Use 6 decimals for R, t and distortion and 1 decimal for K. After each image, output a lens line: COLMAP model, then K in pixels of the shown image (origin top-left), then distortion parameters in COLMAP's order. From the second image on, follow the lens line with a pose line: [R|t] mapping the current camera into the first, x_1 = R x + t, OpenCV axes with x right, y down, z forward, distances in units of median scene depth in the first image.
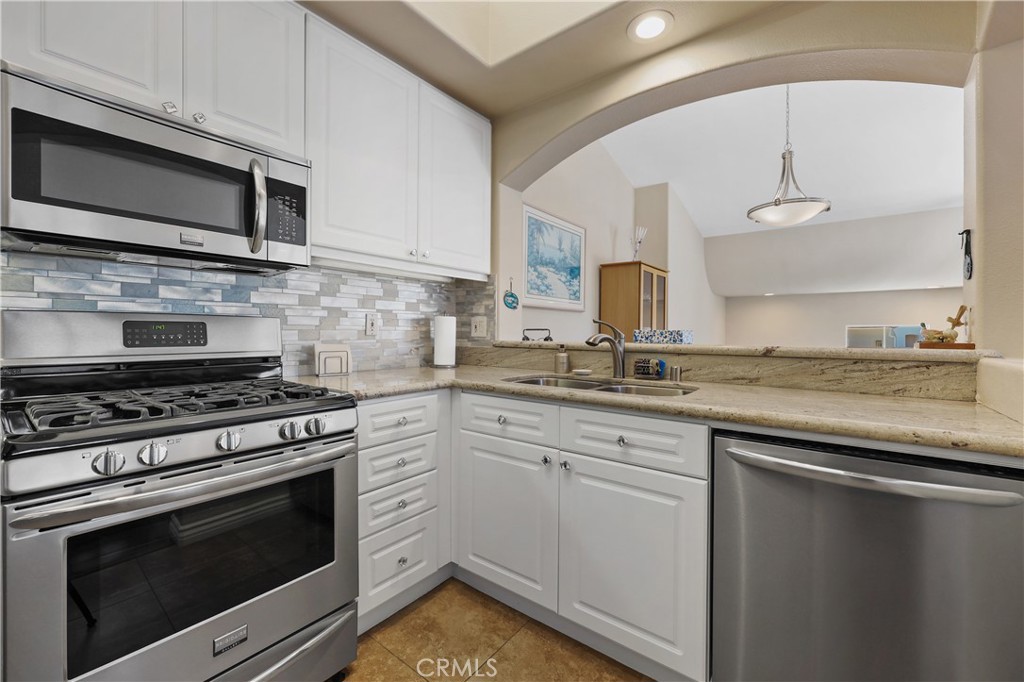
lens RADIAL K [[420.3, 0, 510.5], [0, 420.3, 338.3], [0, 0, 1]] dist [-0.002700, -0.000327]
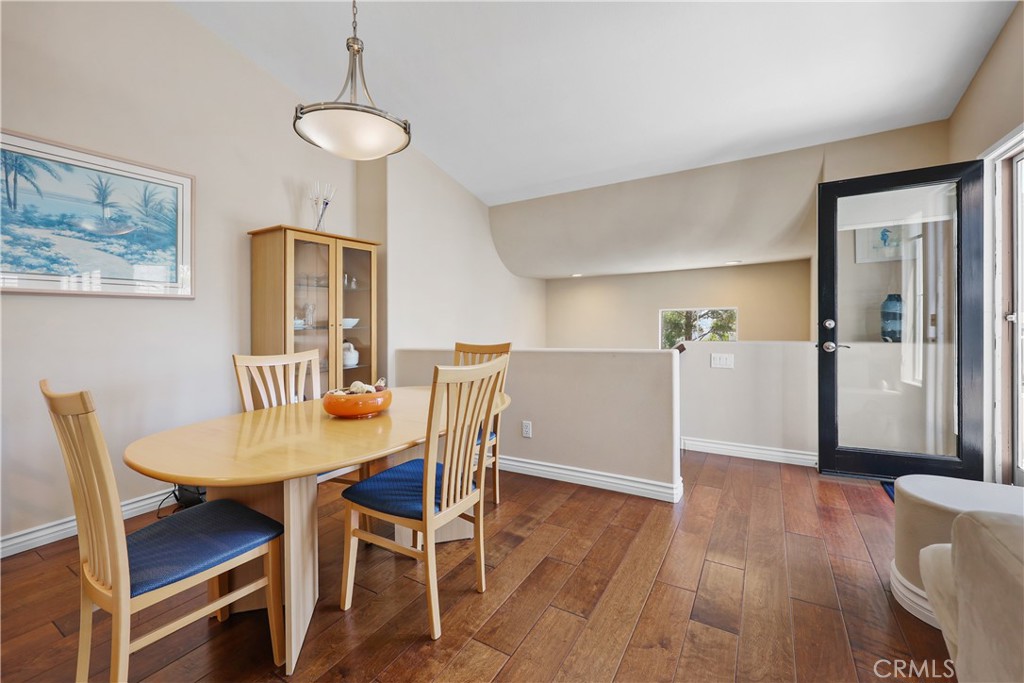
lens RADIAL K [[420.3, 0, 500.3], [0, 420.3, 316.9], [0, 0, 1]] dist [-0.002700, -0.000327]
pose [[0.994241, -0.023801, 0.104486, 1.032106], [0.026696, 0.999295, -0.026400, -0.004027], [-0.103784, 0.029038, 0.994176, 0.462402]]
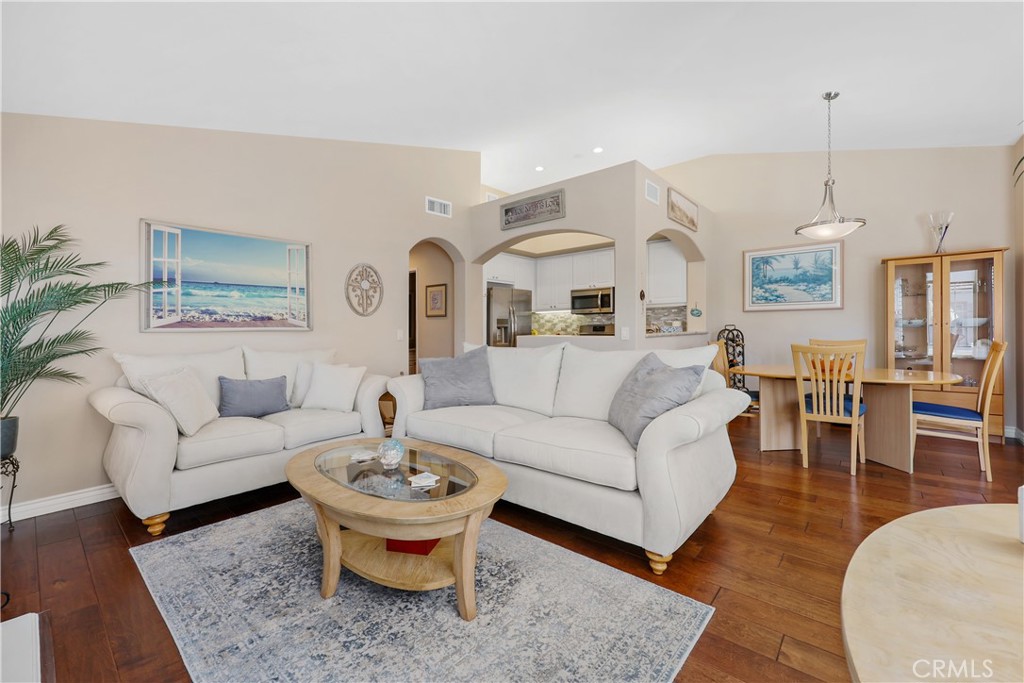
lens RADIAL K [[420.3, 0, 513.1], [0, 420.3, 333.7], [0, 0, 1]] dist [-0.002700, -0.000327]
pose [[-0.047634, 0.009357, -0.998821, 2.493360], [-0.001956, 0.999953, 0.009461, 0.000639], [0.998863, 0.002404, -0.047613, 0.165028]]
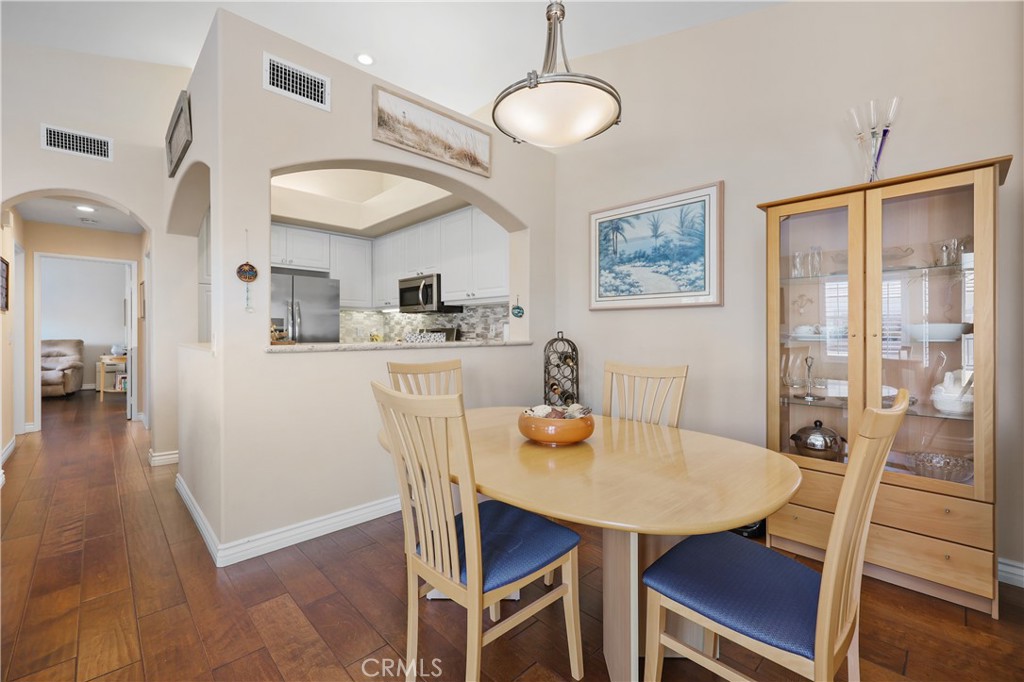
lens RADIAL K [[420.3, 0, 524.7], [0, 420.3, 334.5], [0, 0, 1]] dist [-0.002700, -0.000327]
pose [[-0.106801, 0.006813, -0.994257, 1.535722], [-0.010699, 0.999911, 0.008001, -0.028883], [0.994223, 0.011492, -0.106719, 1.302885]]
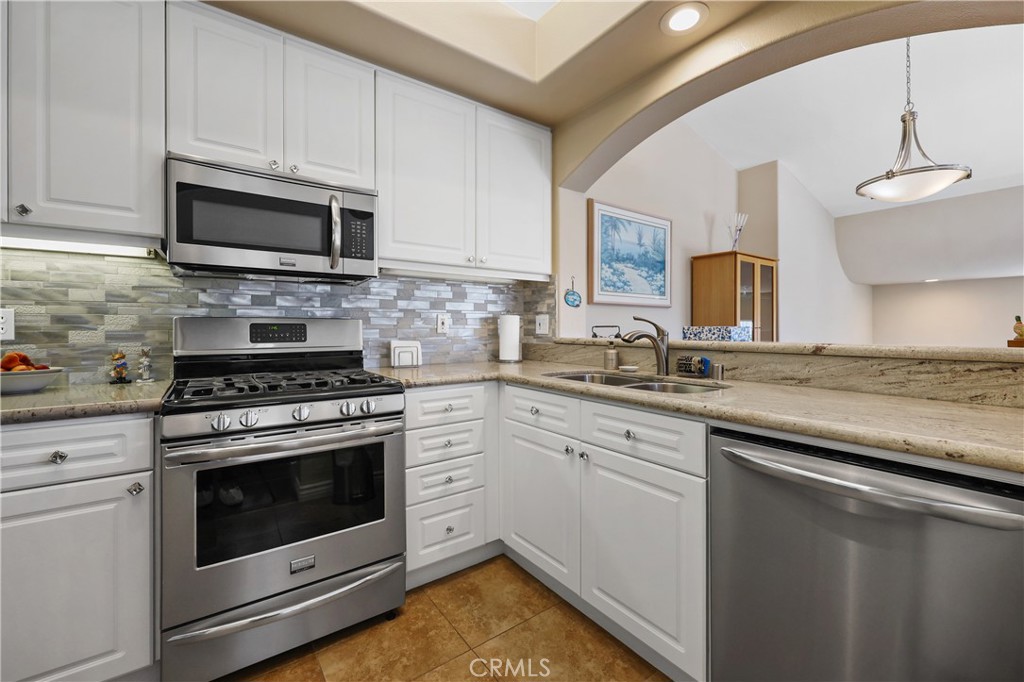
lens RADIAL K [[420.3, 0, 508.2], [0, 420.3, 333.0], [0, 0, 1]] dist [-0.002700, -0.000327]
pose [[0.959272, -0.003875, -0.282457, 0.155398], [0.002553, 0.999984, -0.005046, -0.000869], [0.282472, 0.004119, 0.959267, -0.041686]]
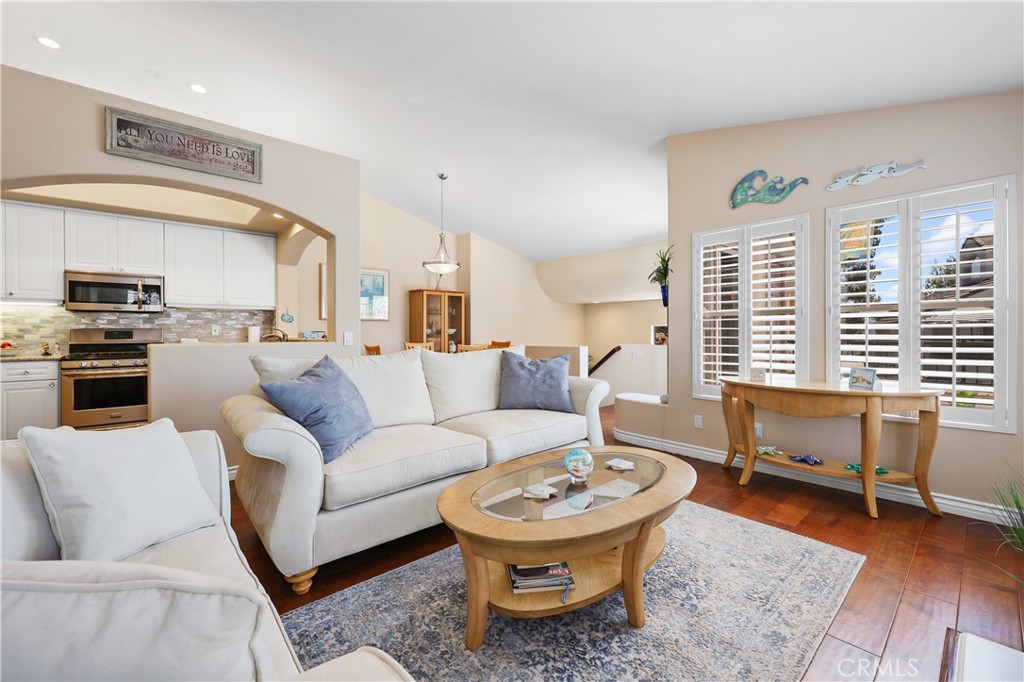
lens RADIAL K [[420.3, 0, 507.4], [0, 420.3, 337.6], [0, 0, 1]] dist [-0.002700, -0.000327]
pose [[0.981515, -0.006256, -0.191283, 1.649486], [0.005885, 0.999980, -0.002505, 0.020580], [0.191294, 0.001333, 0.981532, -0.954881]]
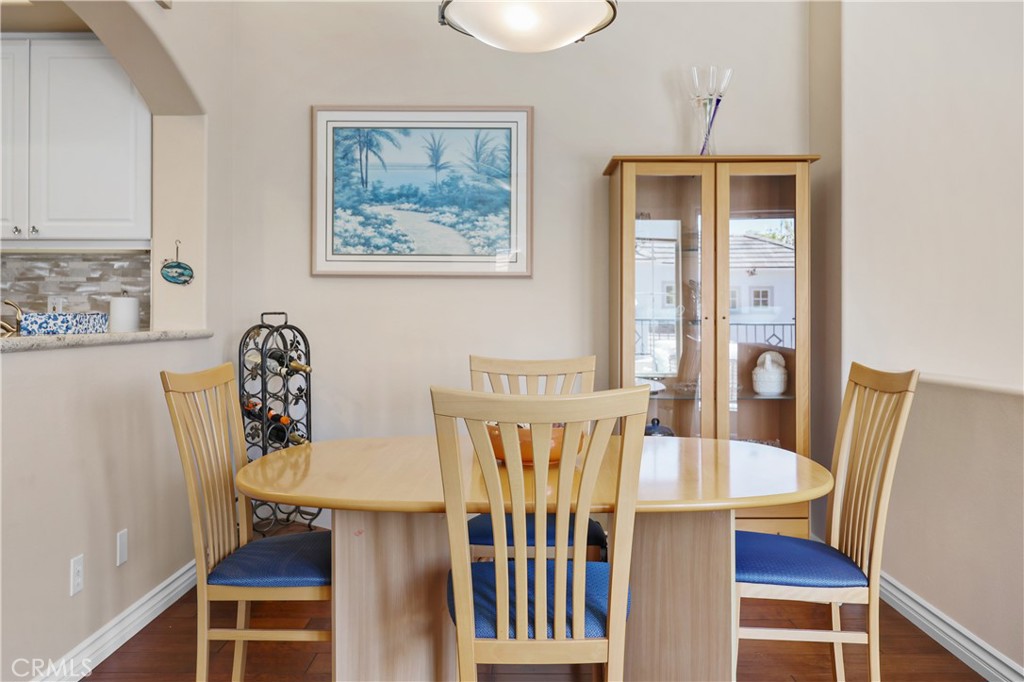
lens RADIAL K [[809.4, 0, 513.2], [0, 809.4, 318.6], [0, 0, 1]] dist [-0.022267, 0.016209]
pose [[0.612656, 0.004151, -0.790339, 1.586180], [-0.012292, 0.999915, -0.004277, -0.015682], [0.790254, 0.012335, 0.612655, 0.683980]]
